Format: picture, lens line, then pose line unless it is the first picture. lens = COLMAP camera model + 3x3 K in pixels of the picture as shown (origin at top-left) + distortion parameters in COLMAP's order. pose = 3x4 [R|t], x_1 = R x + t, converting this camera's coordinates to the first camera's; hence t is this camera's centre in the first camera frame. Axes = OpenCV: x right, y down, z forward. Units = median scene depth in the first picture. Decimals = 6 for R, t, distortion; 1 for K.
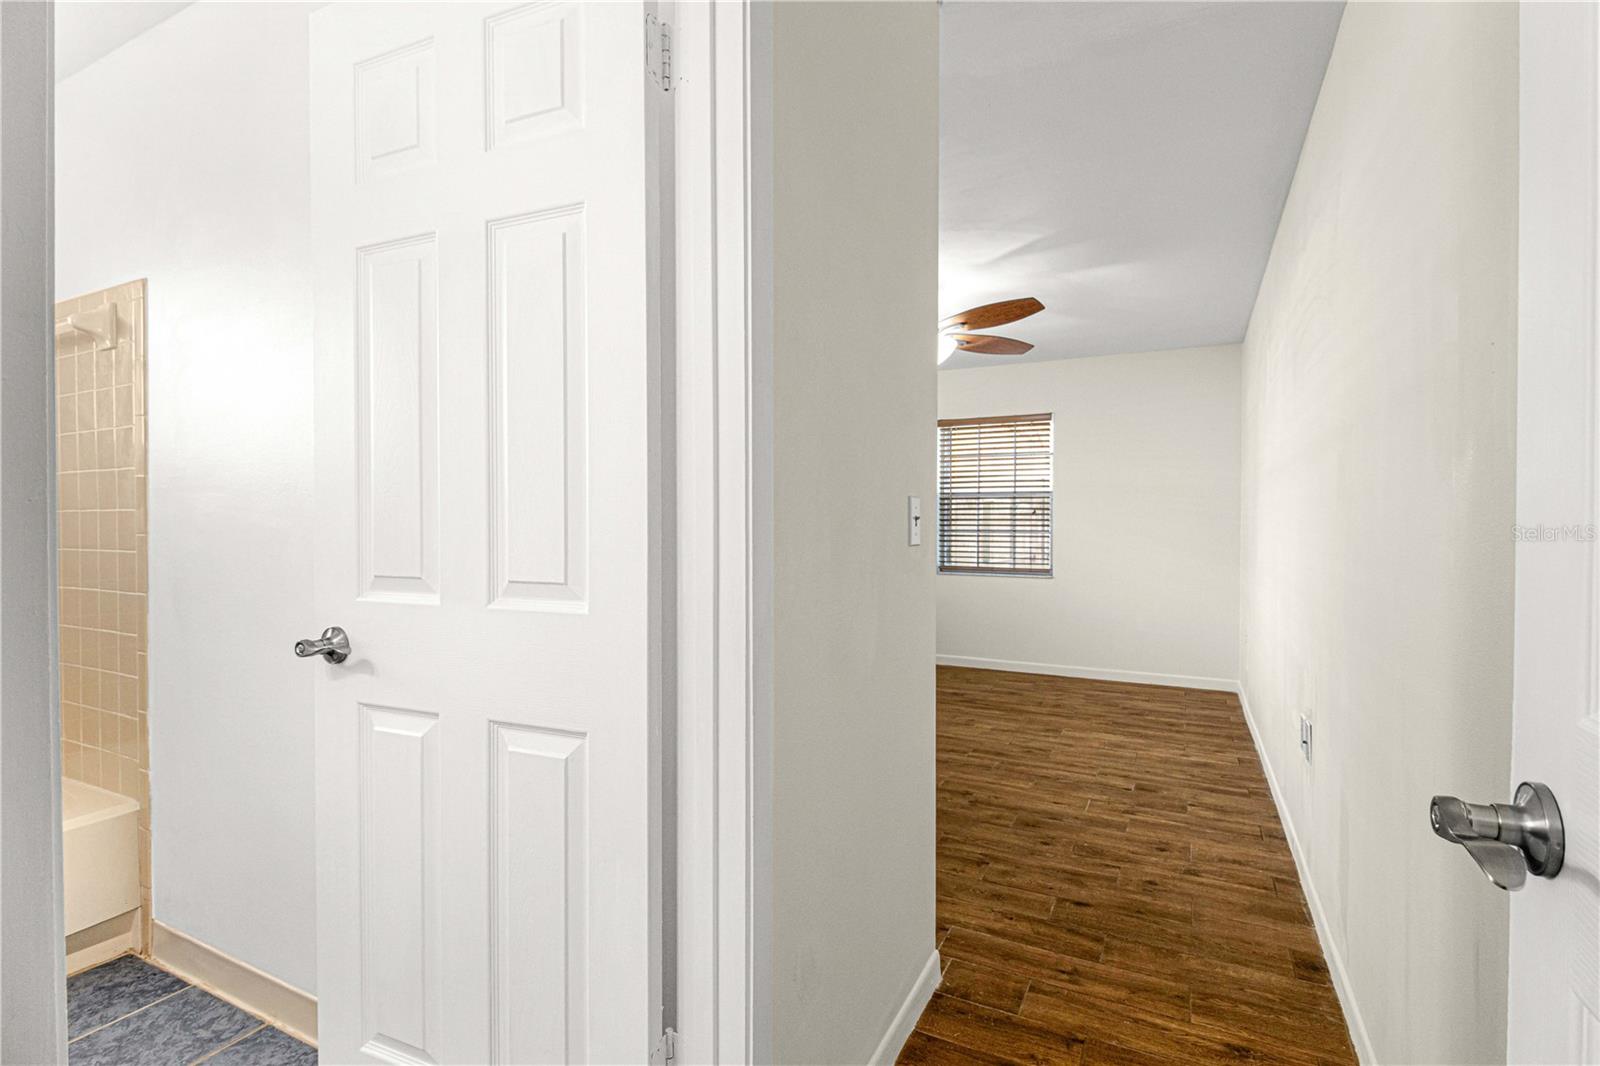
lens RADIAL K [[753.3, 0, 801.0], [0, 753.3, 543.5], [0, 0, 1]] dist [0.017097, -0.010710]
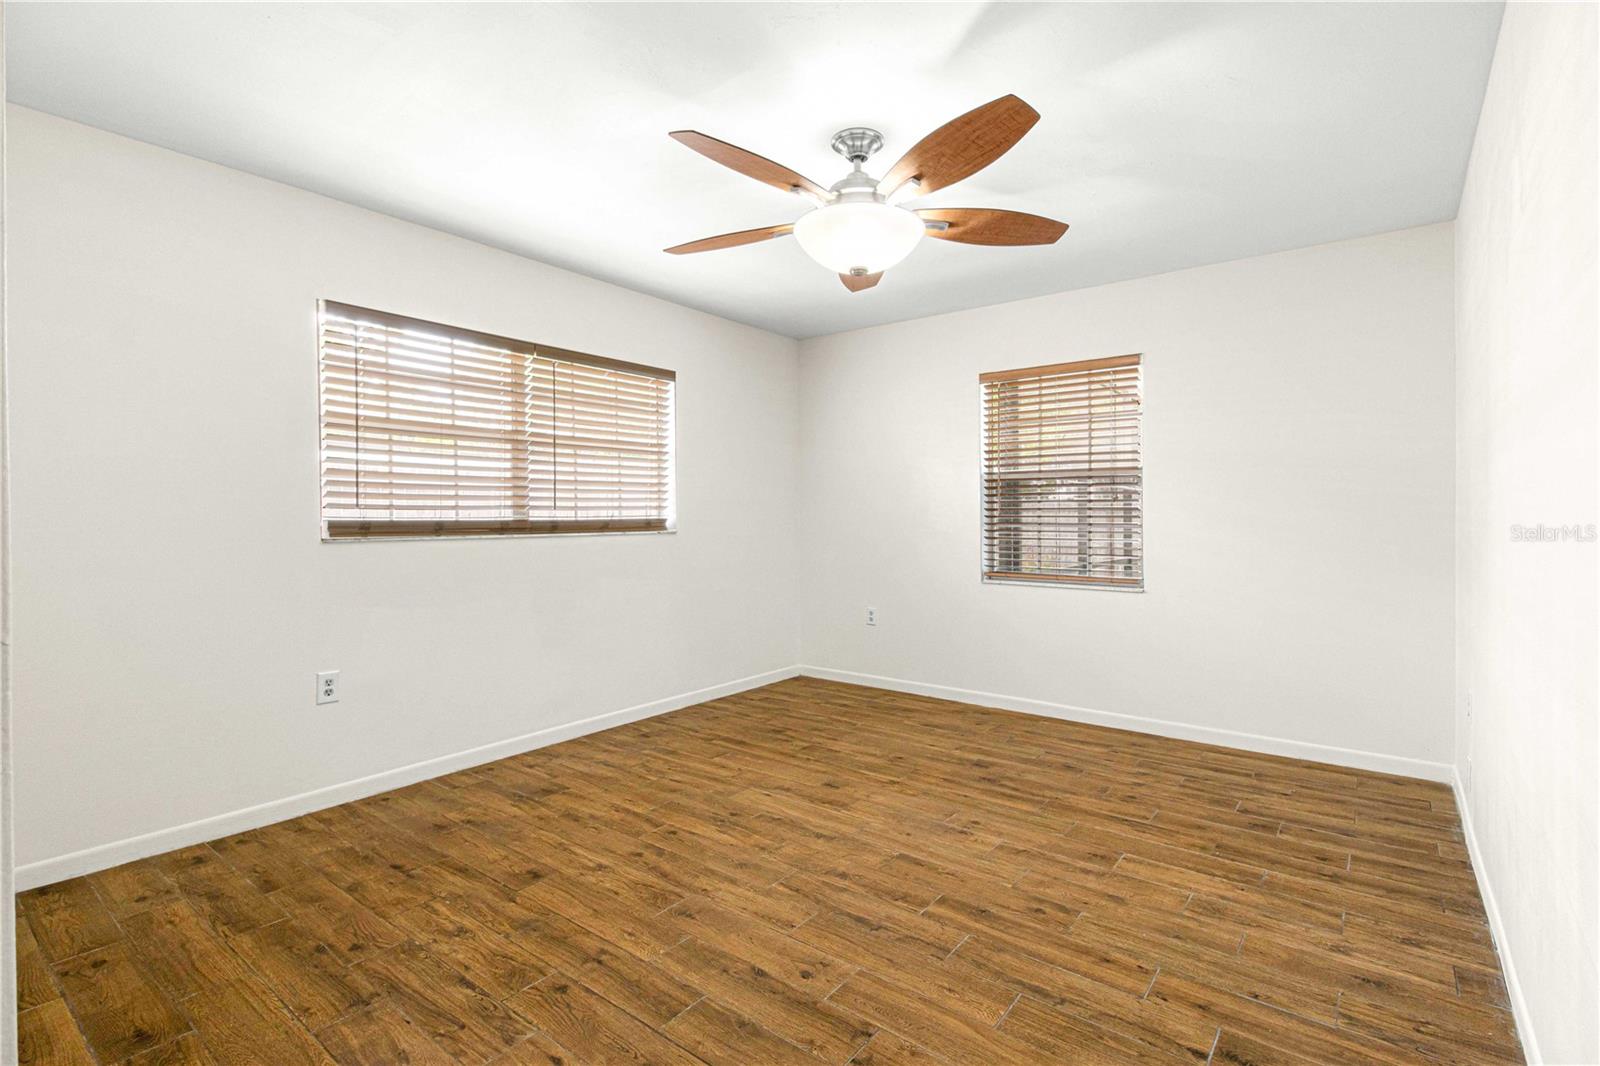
lens RADIAL K [[753.3, 0, 796.1], [0, 753.3, 521.5], [0, 0, 1]] dist [0.017097, -0.010710]
pose [[0.982376, 0.000481, -0.186917, 0.219053], [-0.003359, 0.999881, -0.015083, -0.011013], [0.186887, 0.015445, 0.982260, 0.379389]]
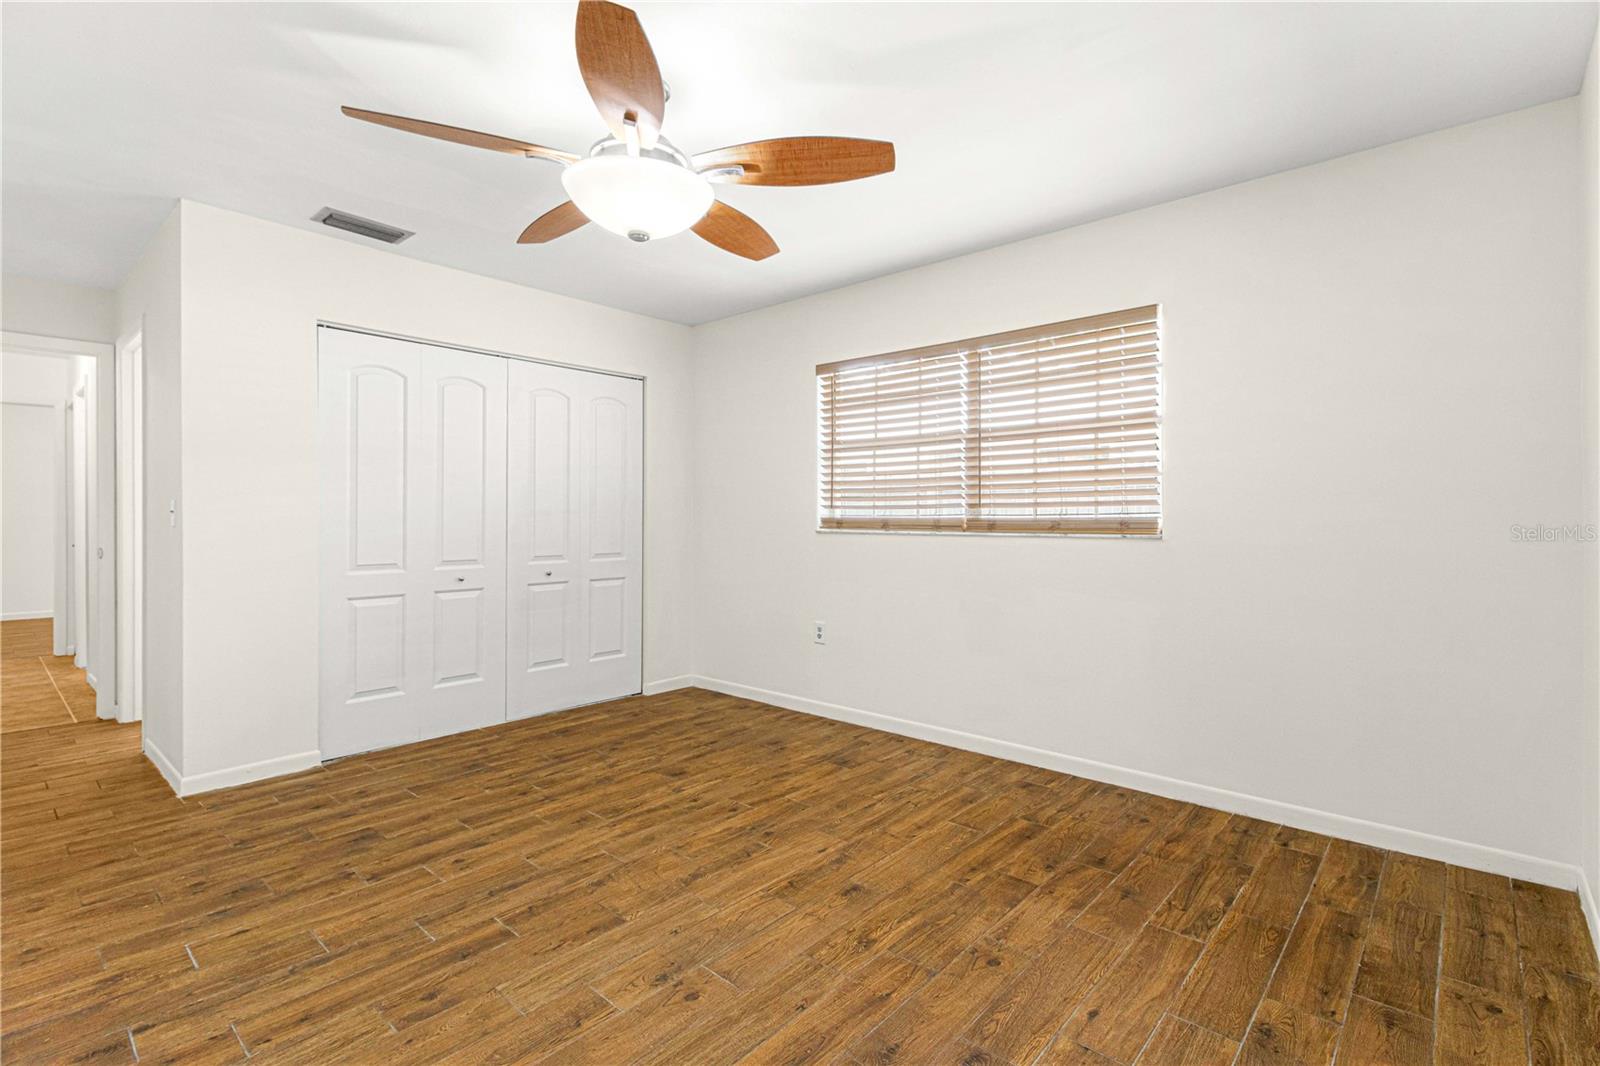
lens RADIAL K [[753.3, 0, 809.2], [0, 753.3, 522.3], [0, 0, 1]] dist [0.017097, -0.010710]
pose [[-0.254834, 0.010776, -0.966925, 0.667371], [-0.021647, 0.999624, 0.016845, -0.032029], [0.966743, 0.025224, -0.254504, 1.285391]]
